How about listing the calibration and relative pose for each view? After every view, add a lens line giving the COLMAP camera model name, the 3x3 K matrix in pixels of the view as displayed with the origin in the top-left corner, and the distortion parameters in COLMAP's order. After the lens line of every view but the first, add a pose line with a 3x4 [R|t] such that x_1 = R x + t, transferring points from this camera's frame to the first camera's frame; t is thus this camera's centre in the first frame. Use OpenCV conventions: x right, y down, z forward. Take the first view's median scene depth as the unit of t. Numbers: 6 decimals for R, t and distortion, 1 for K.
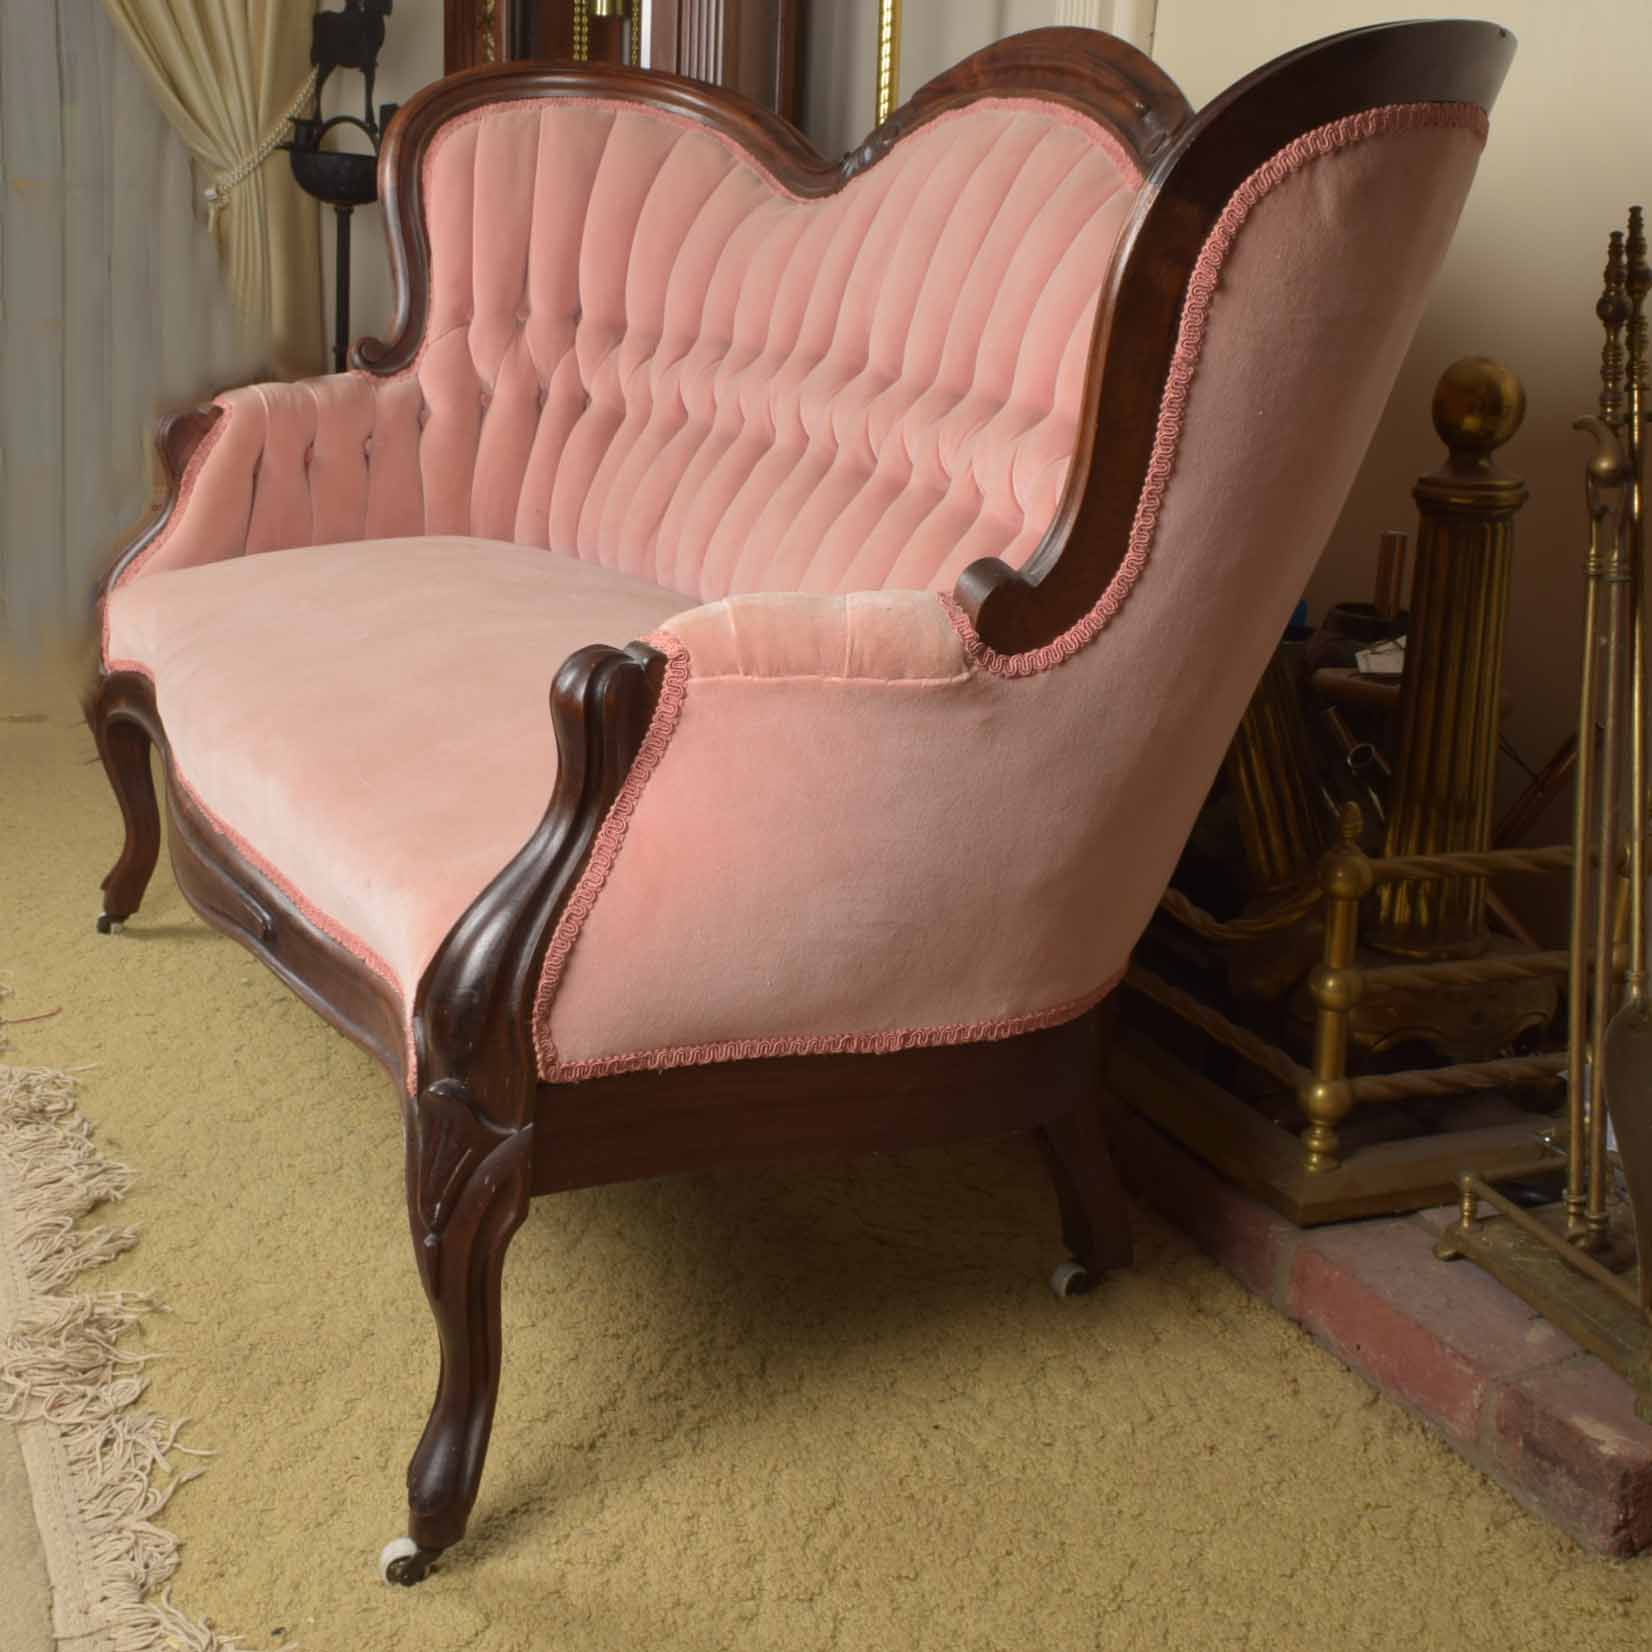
lens RADIAL K [[2504.9, 0, 826.0], [0, 2504.9, 826.0], [0, 0, 1]] dist [0.003784, -0.088036]
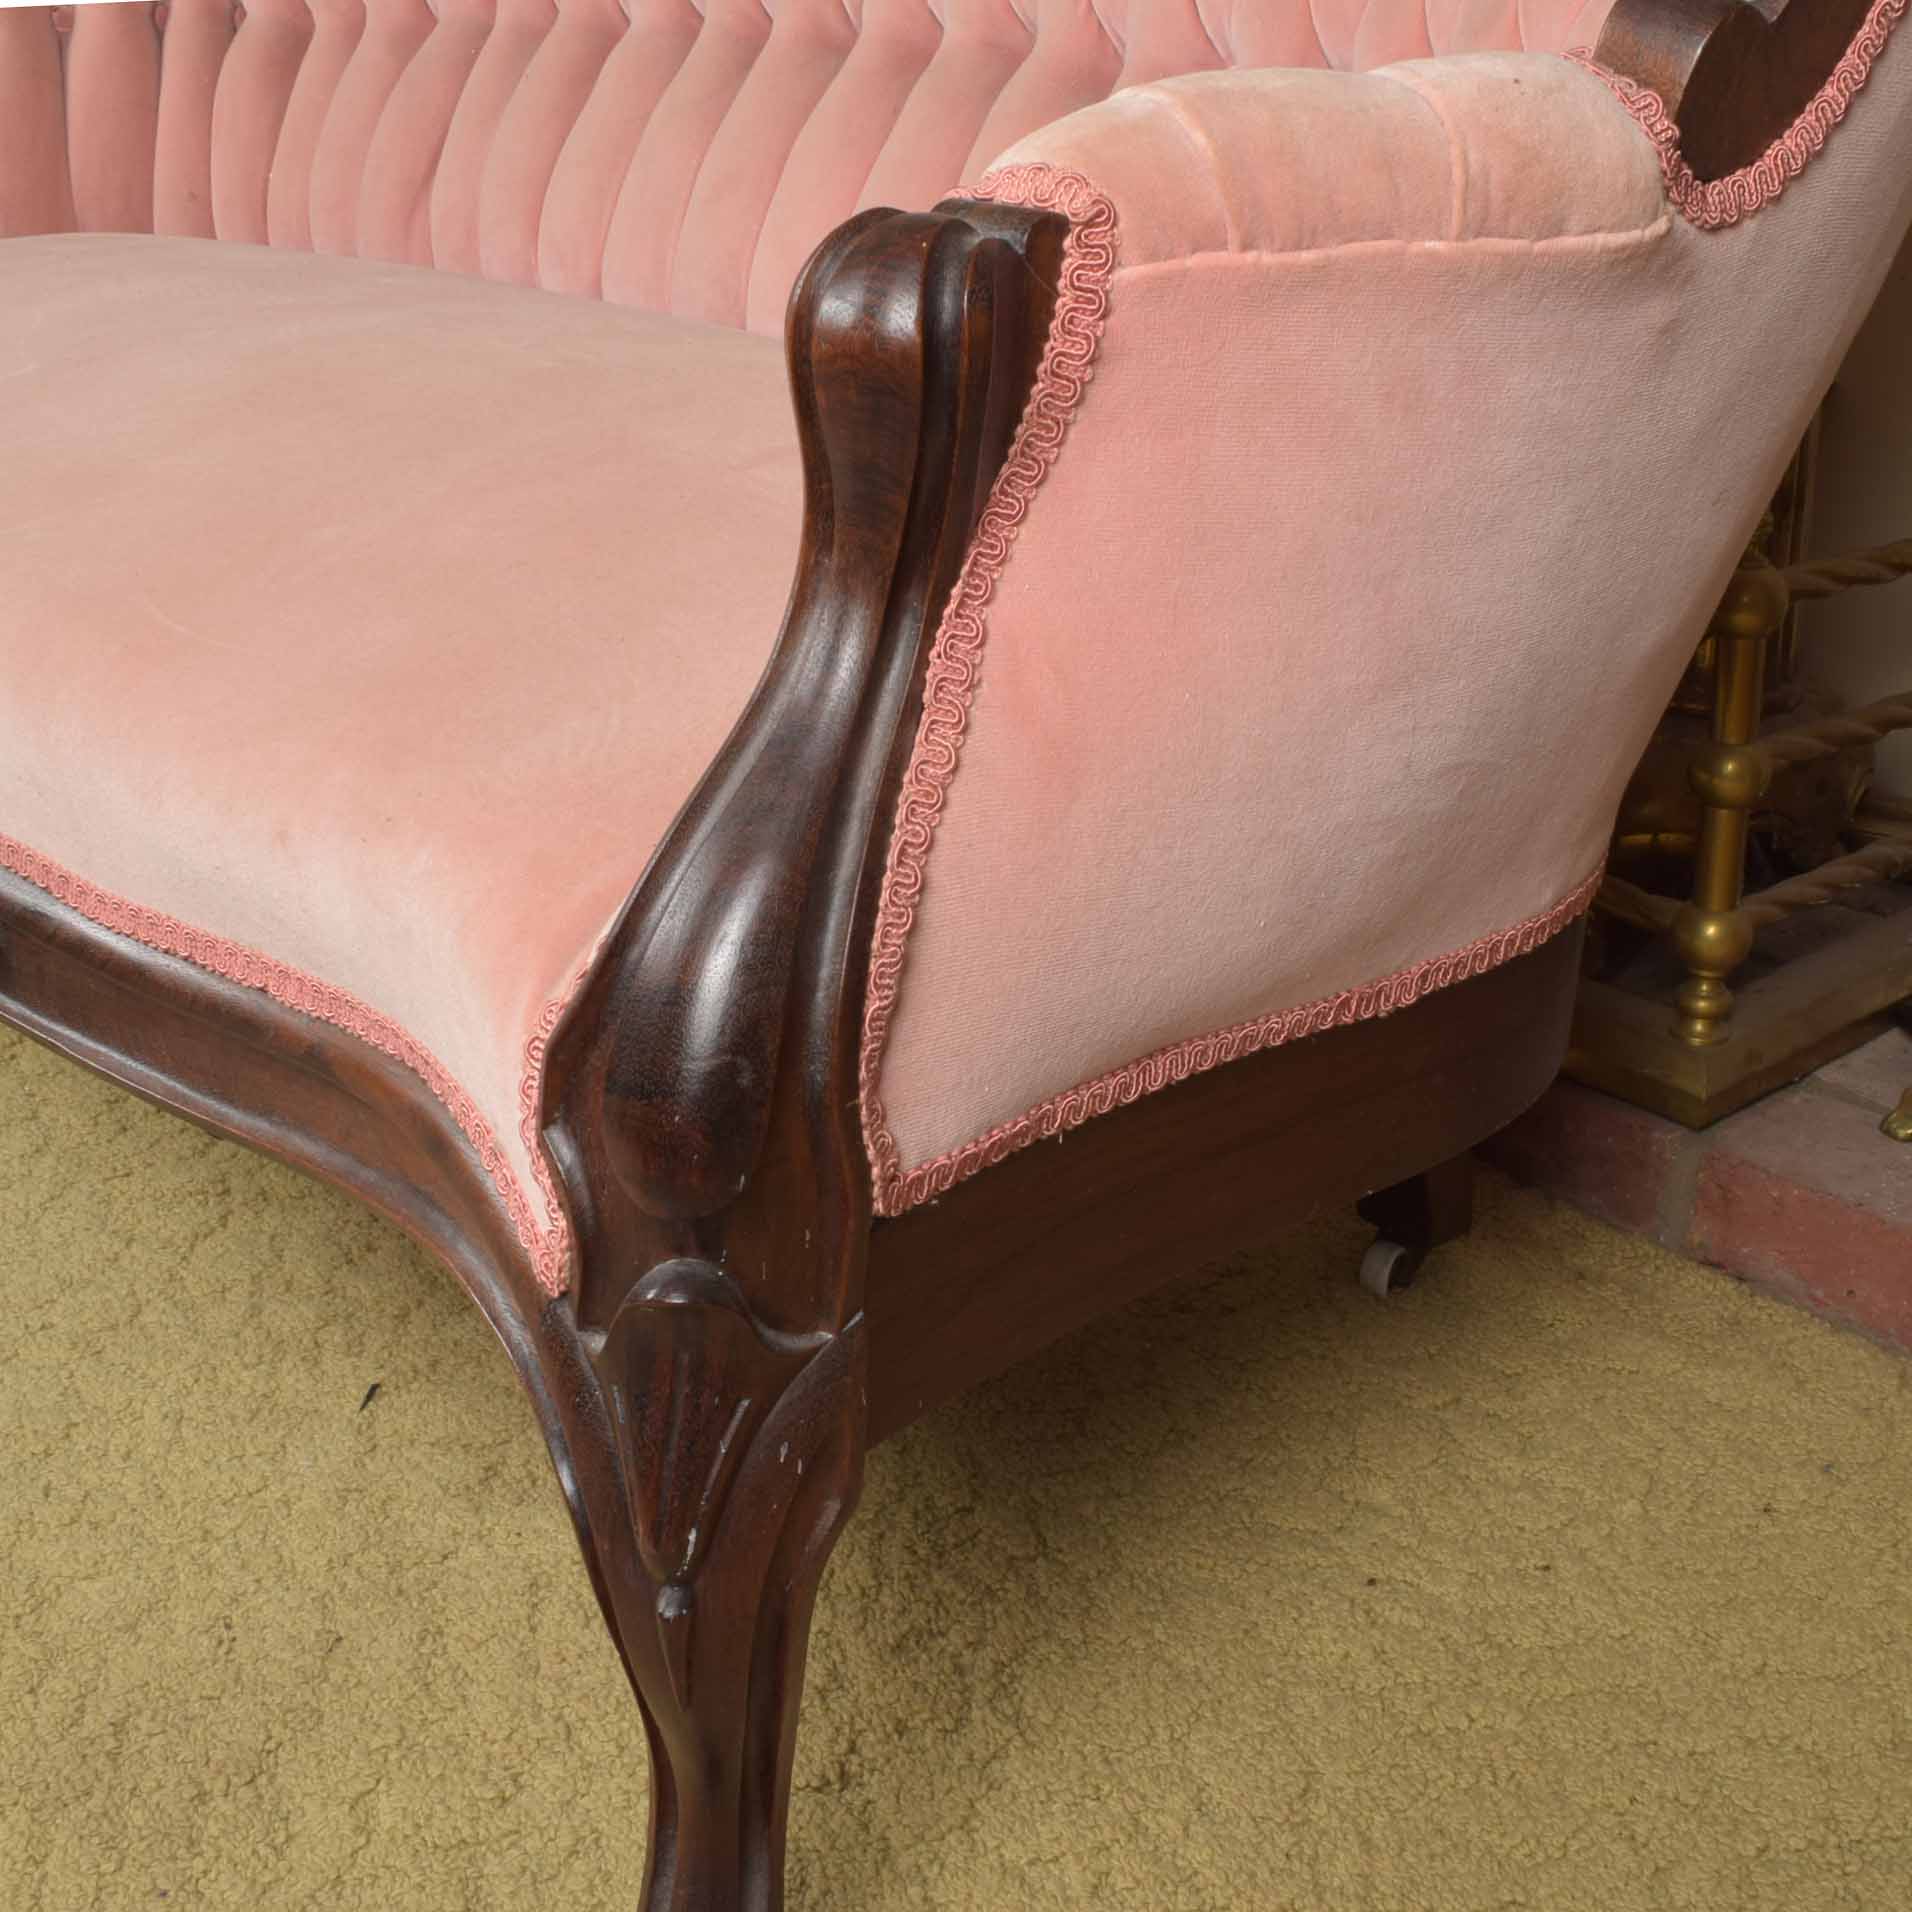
lens RADIAL K [[2146.4, 0, 956.0], [0, 2146.4, 956.0], [0, 0, 1]] dist [-0.013990, -0.003434]
pose [[0.934083, -0.163707, 0.317315, -0.214931], [0.116113, 0.979667, 0.163619, -0.006170], [-0.337649, -0.115990, 0.934098, 0.640100]]
